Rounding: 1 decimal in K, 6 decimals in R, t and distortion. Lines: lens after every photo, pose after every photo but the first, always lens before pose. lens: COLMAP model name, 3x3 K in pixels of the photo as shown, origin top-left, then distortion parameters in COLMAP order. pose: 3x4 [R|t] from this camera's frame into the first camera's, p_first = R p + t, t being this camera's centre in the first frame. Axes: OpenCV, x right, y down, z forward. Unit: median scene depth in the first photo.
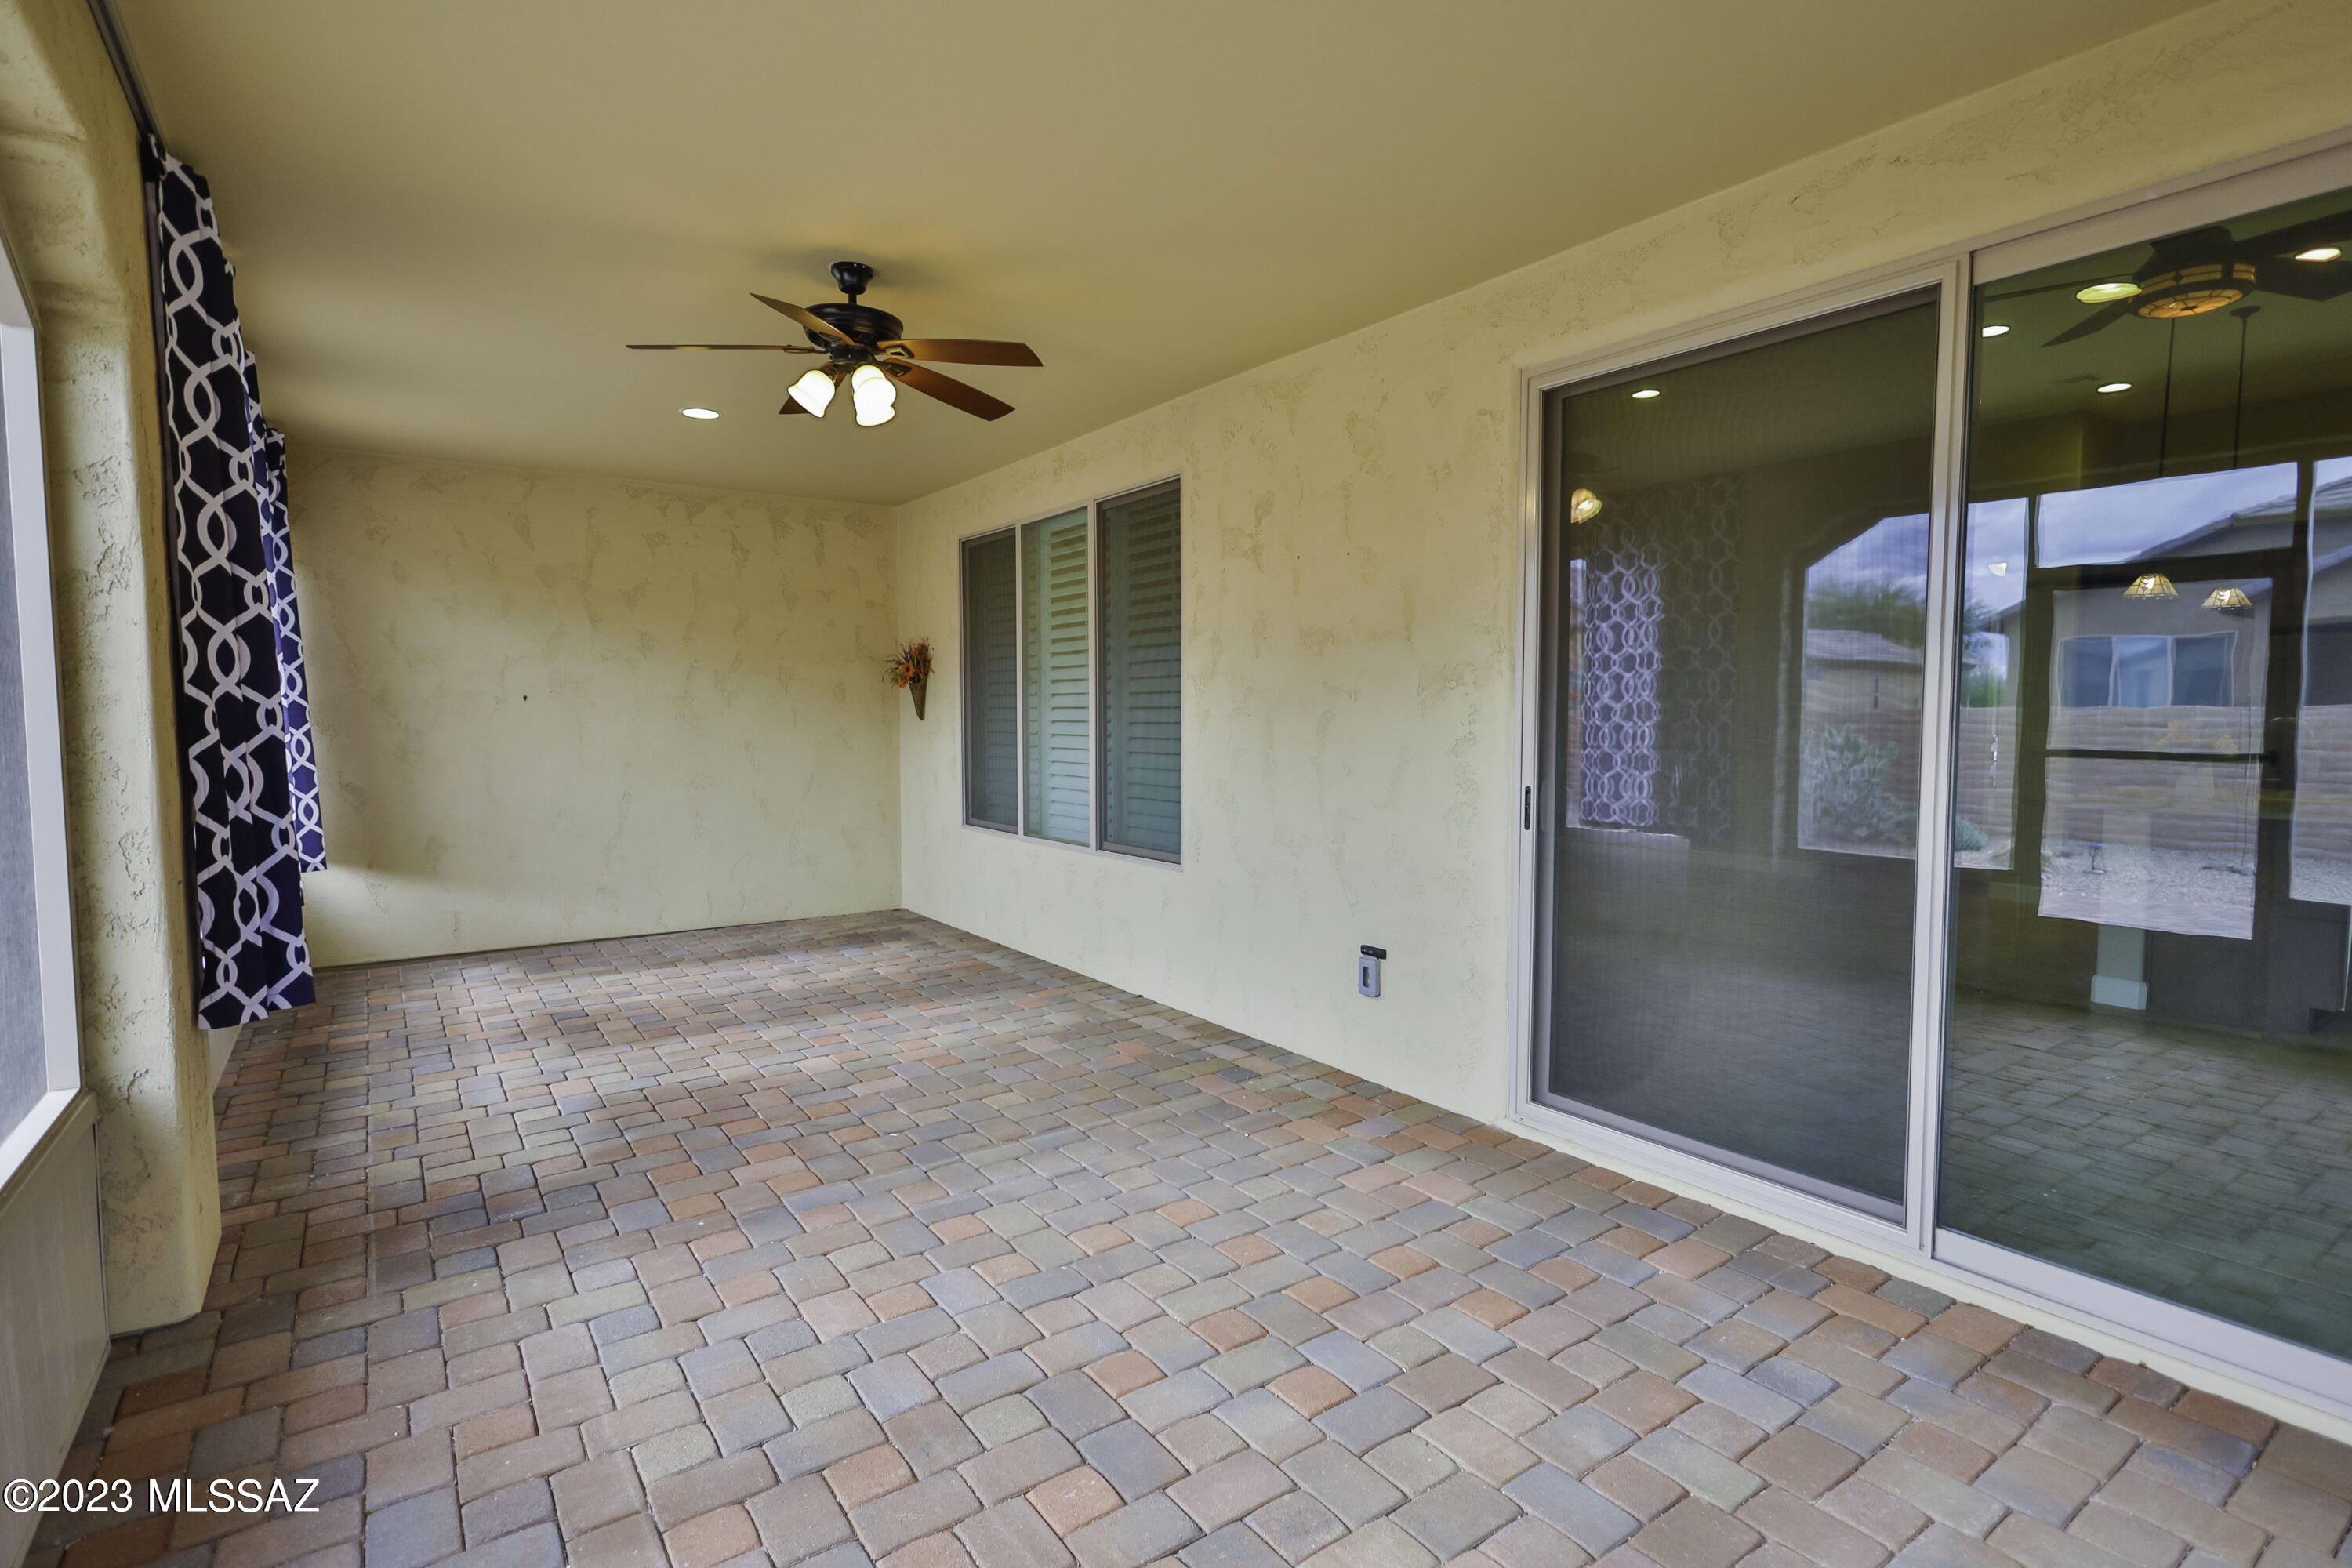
lens RADIAL K [[1164.1, 0, 1168.3], [0, 1164.1, 775.1], [0, 0, 1]] dist [0.003341, -0.001394]
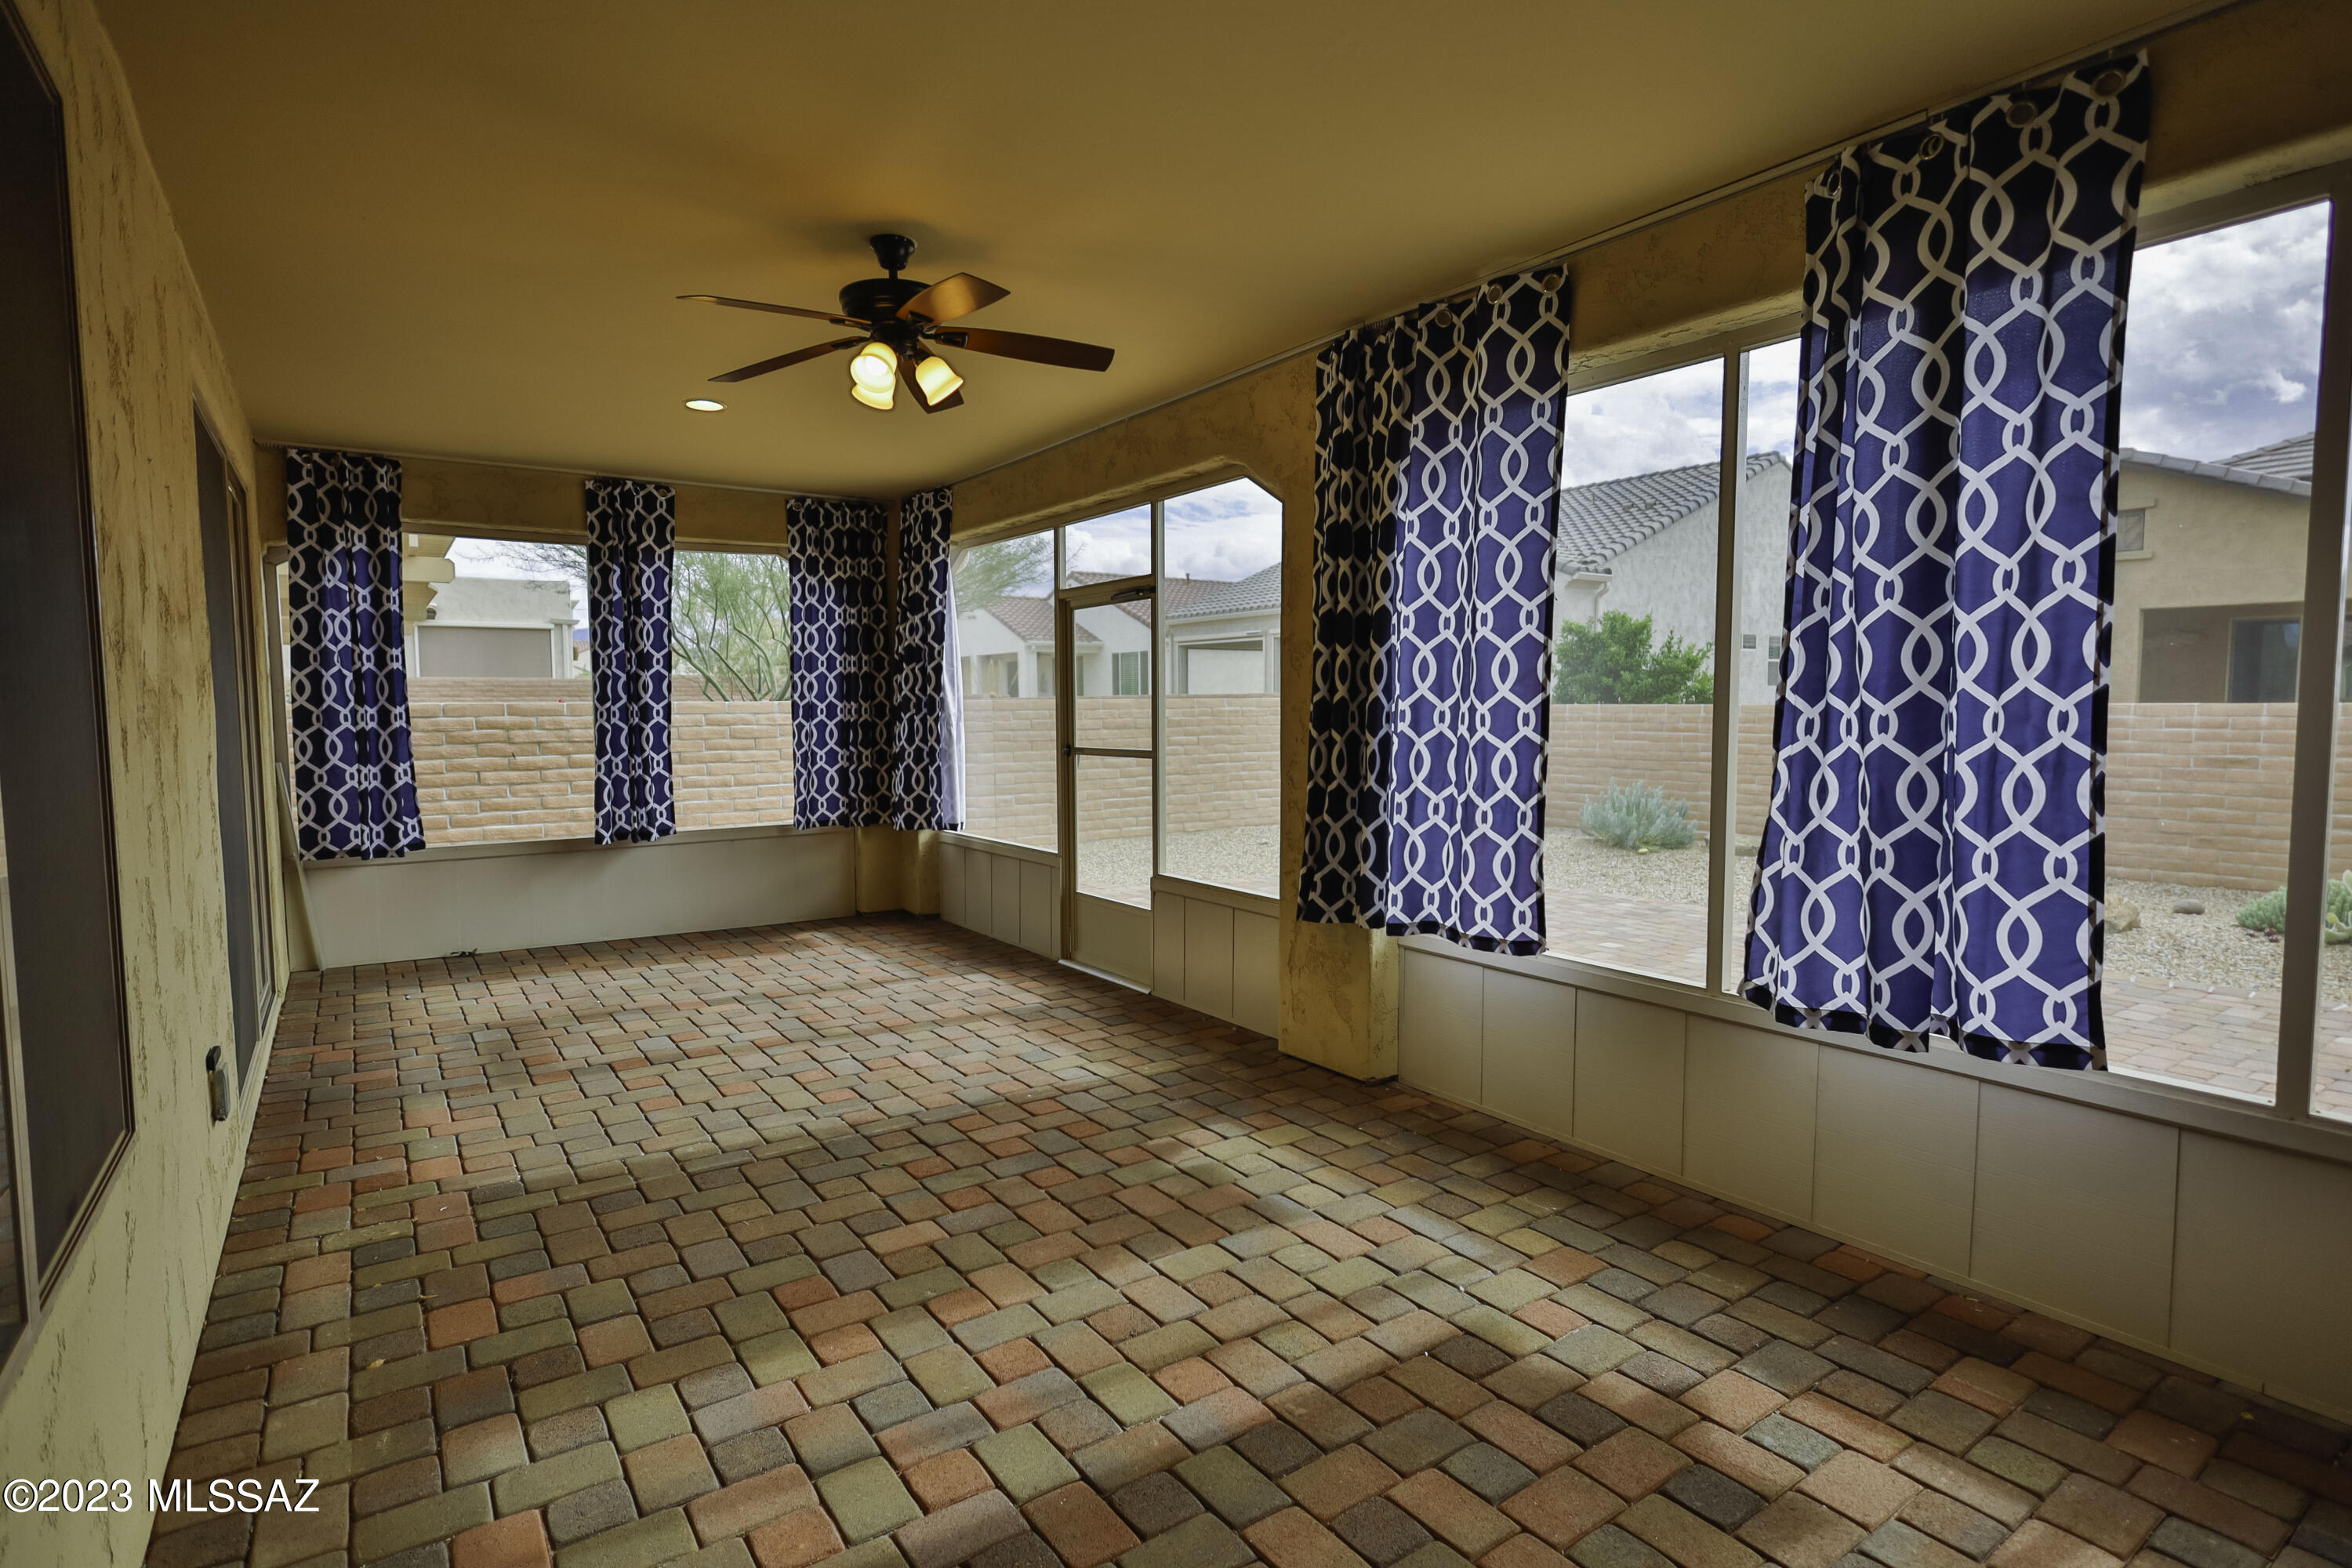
lens RADIAL K [[1164.1, 0, 1205.2], [0, 1164.1, 786.0], [0, 0, 1]] dist [0.003341, -0.001394]
pose [[-0.999362, 0.011830, -0.033700, -0.458108], [0.007379, 0.991583, 0.129262, -0.115848], [0.034945, 0.128931, -0.991038, 1.864363]]
